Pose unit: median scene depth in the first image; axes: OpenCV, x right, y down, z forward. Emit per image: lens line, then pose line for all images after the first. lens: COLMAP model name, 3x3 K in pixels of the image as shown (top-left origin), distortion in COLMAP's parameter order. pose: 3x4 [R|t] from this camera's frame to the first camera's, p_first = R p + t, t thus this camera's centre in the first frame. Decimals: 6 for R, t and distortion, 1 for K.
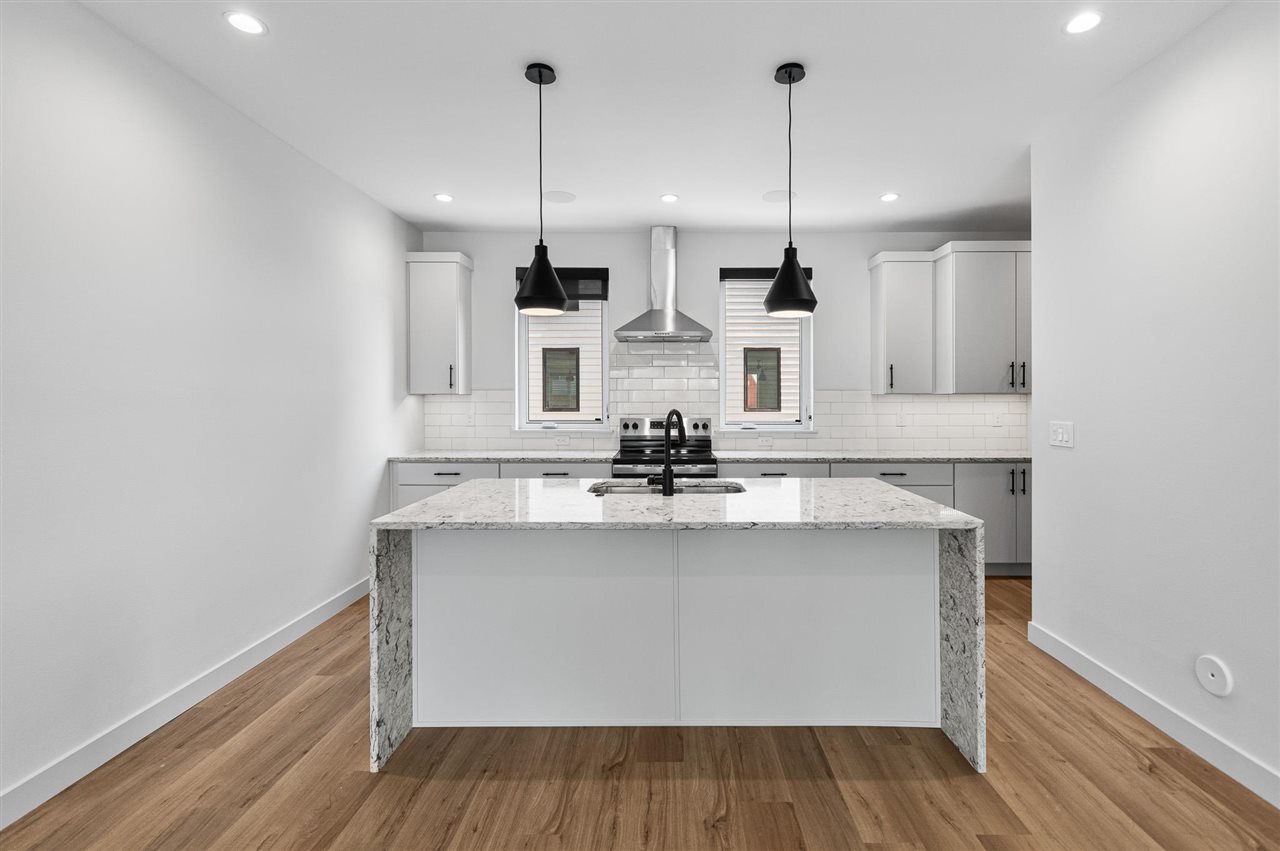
lens RADIAL K [[574.3, 0, 642.7], [0, 574.3, 401.2], [0, 0, 1]] dist [-0.000862, -0.000585]
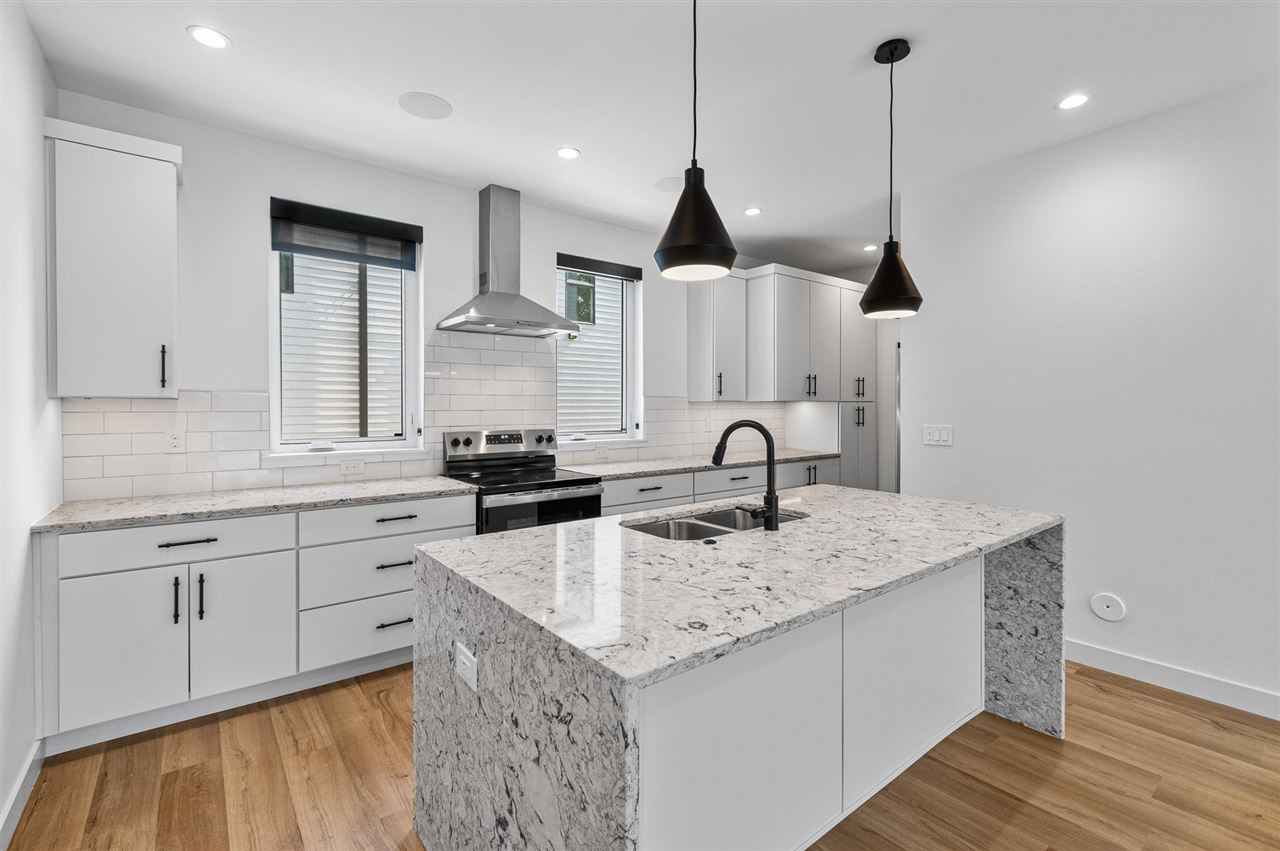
lens RADIAL K [[572.6, 0, 638.5], [0, 572.6, 411.1], [0, 0, 1]] dist [0.001890, -0.000832]
pose [[0.778828, -0.005923, 0.627210, -0.360534], [0.002365, 0.999976, 0.006506, -0.002227], [-0.627233, -0.003583, 0.778823, 0.307523]]
